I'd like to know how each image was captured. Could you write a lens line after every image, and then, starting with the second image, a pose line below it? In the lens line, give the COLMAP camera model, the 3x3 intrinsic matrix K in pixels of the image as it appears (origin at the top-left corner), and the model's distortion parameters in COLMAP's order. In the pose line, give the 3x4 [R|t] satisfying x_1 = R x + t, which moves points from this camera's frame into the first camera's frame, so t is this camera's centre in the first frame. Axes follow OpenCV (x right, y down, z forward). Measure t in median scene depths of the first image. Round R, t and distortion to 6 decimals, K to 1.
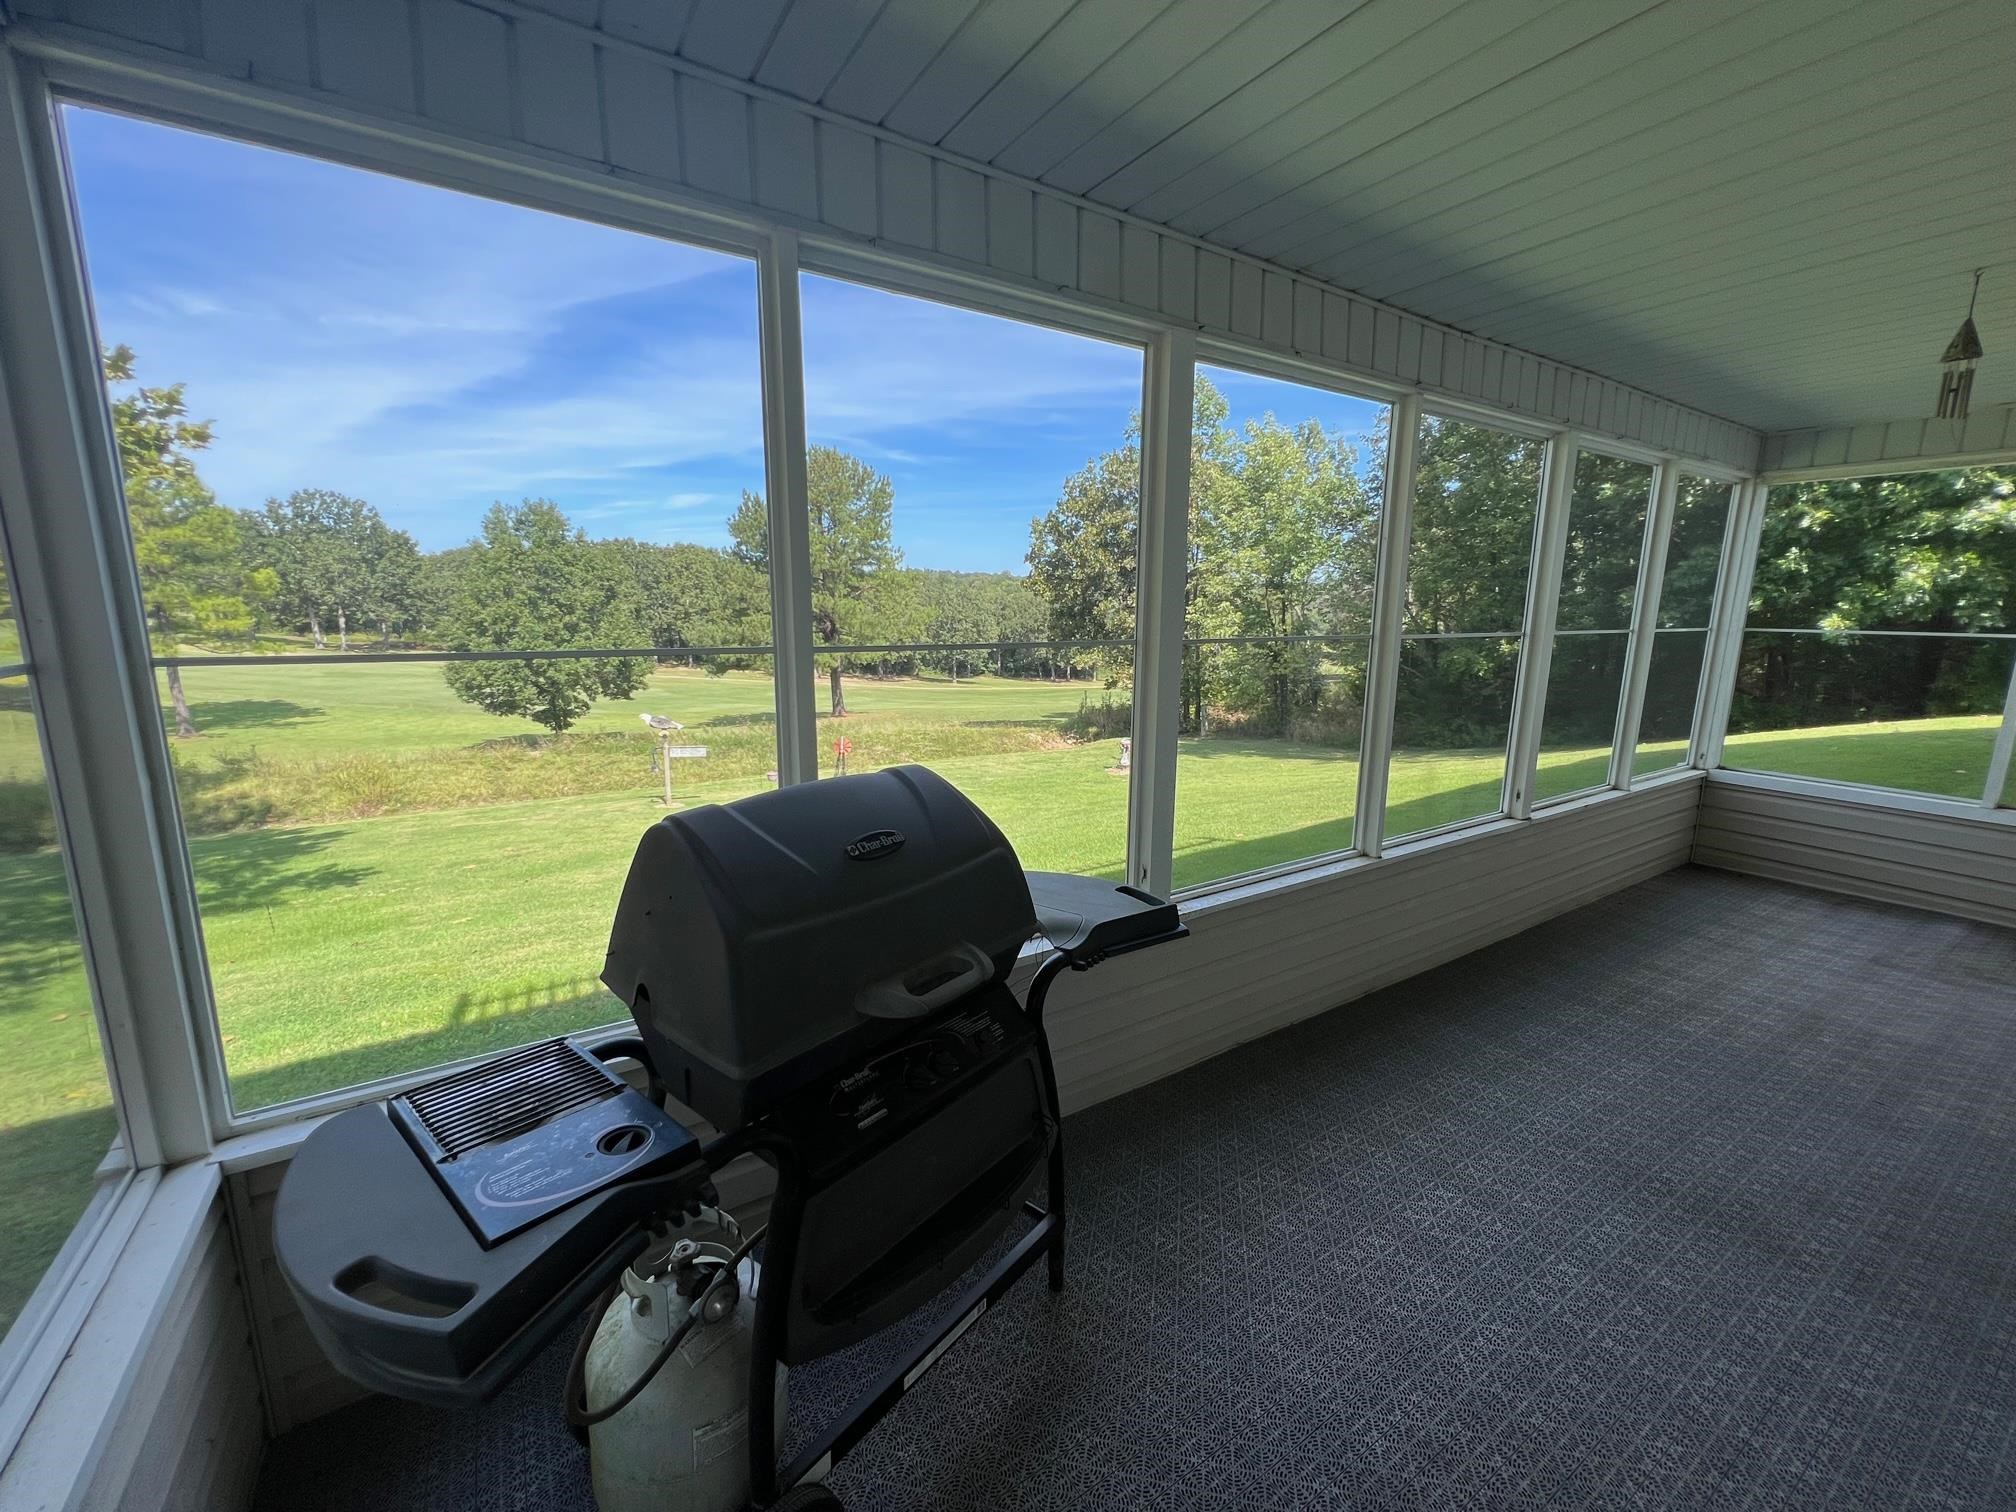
lens RADIAL K [[812.5, 0, 1008.0], [0, 812.5, 756.0], [0, 0, 1]] dist [-0.002459, -0.000418]
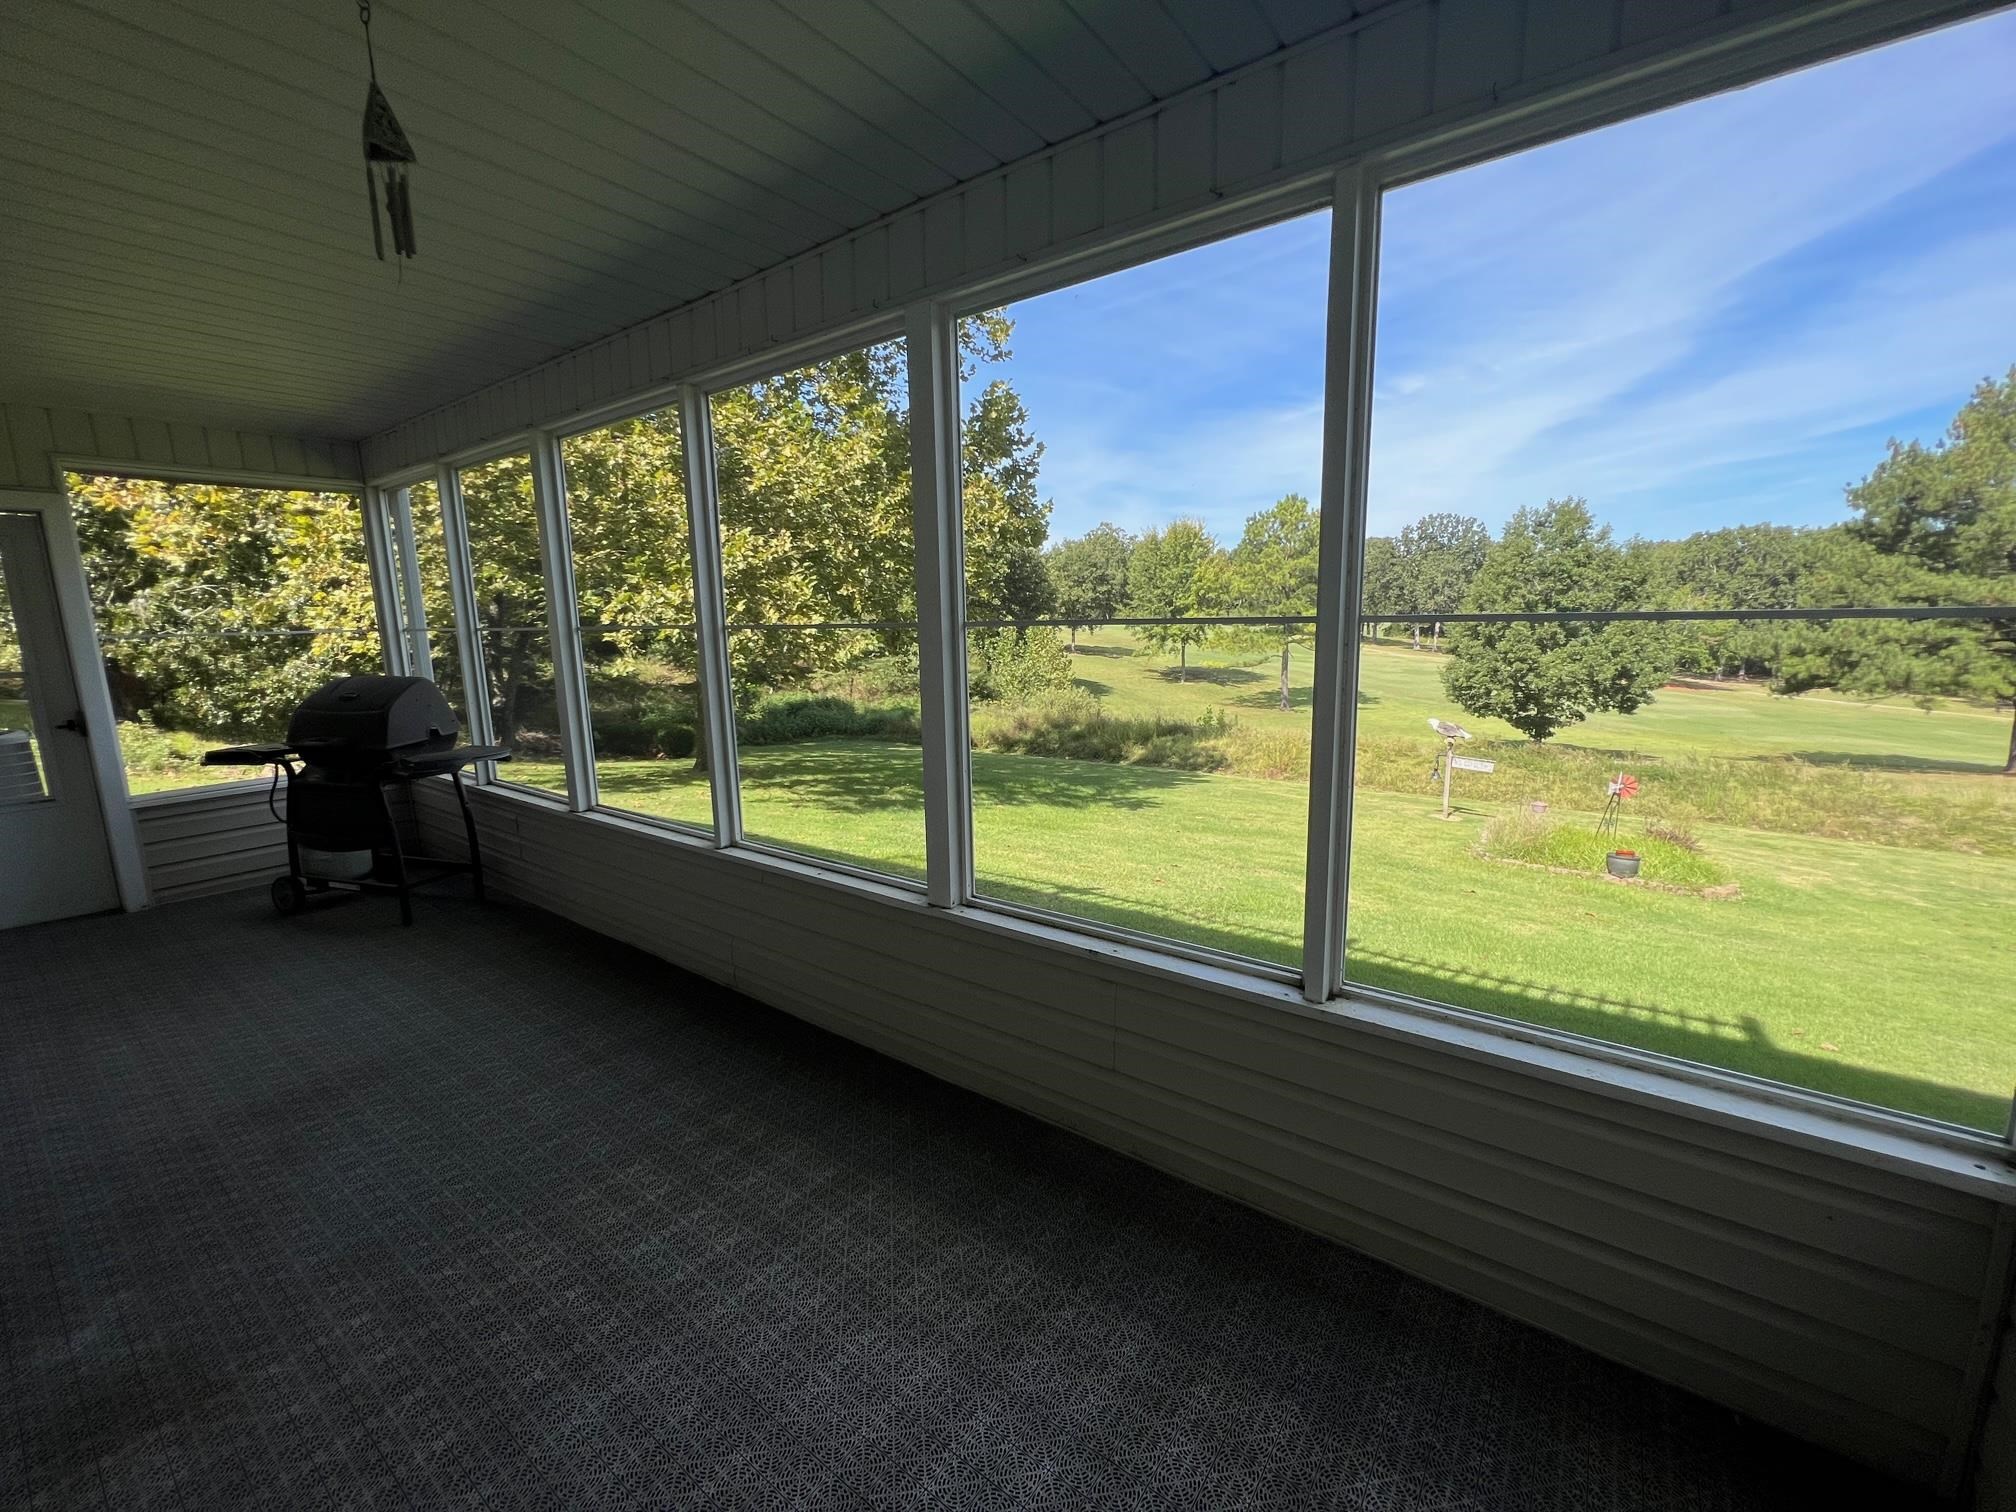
lens RADIAL K [[808.1, 0, 1010.9], [0, 808.1, 756.8], [0, 0, 1]] dist [-0.001062, 0.000215]
pose [[0.360482, 0.146050, -0.921261, 0.107812], [-0.149882, 0.983901, 0.097332, -0.010244], [0.920645, 0.102994, 0.376569, 0.068245]]
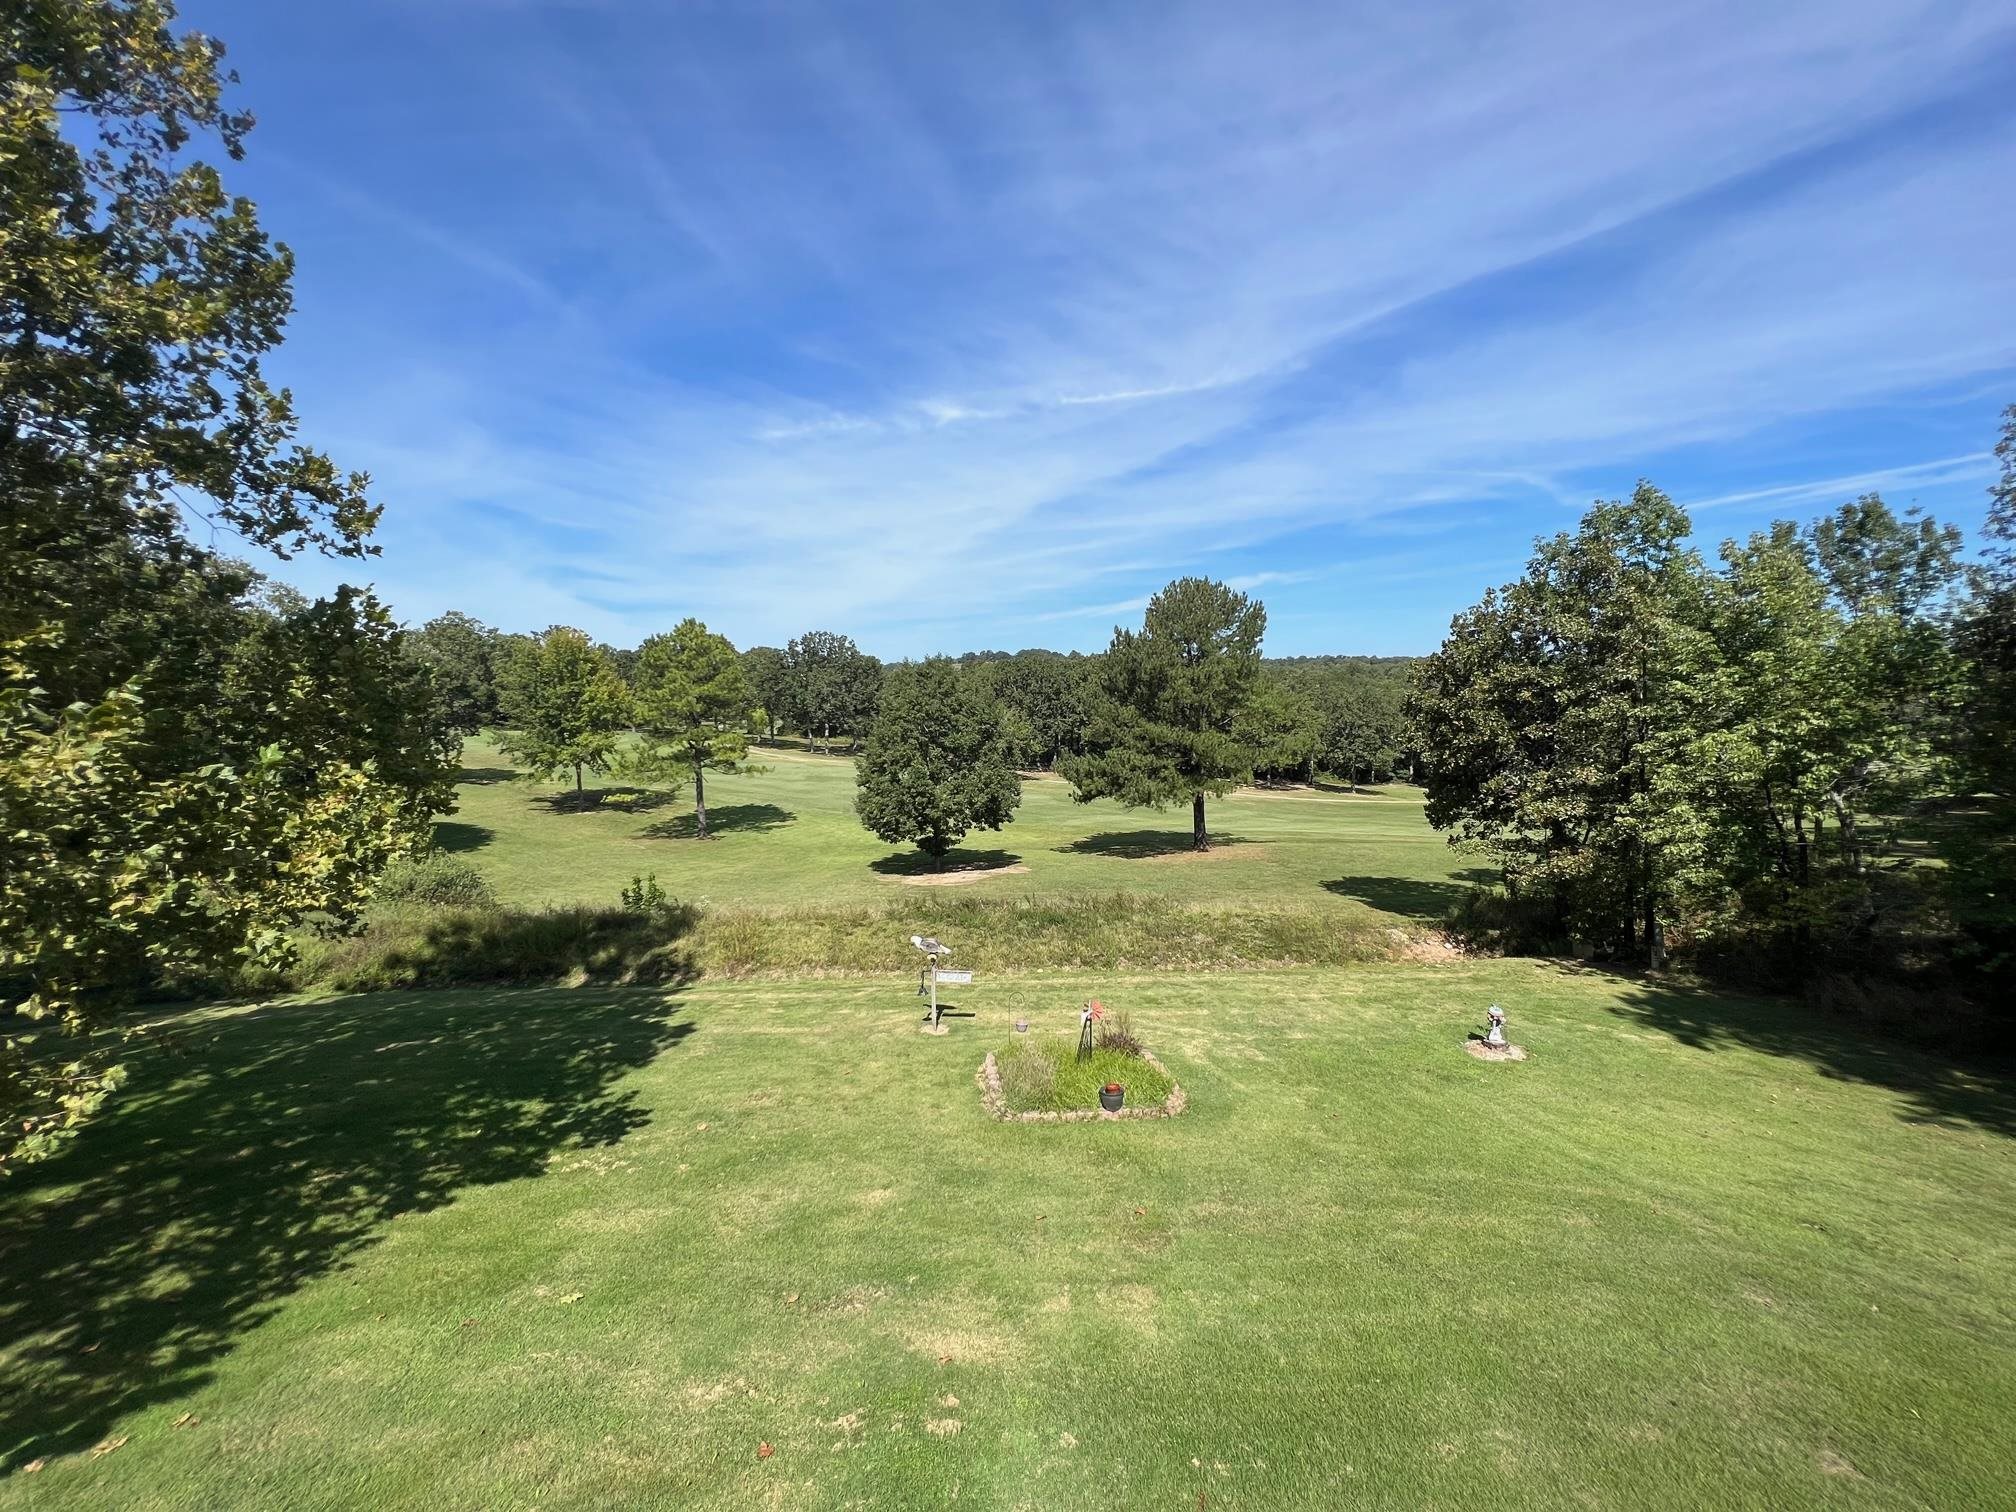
lens RADIAL K [[808.1, 0, 1010.9], [0, 808.1, 756.8], [0, 0, 1]] dist [-0.001062, 0.000215]
pose [[0.885553, 0.015886, -0.464267, 0.044690], [-0.064574, 0.993922, -0.089161, -0.076851], [0.460028, 0.108936, 0.881196, 0.061322]]
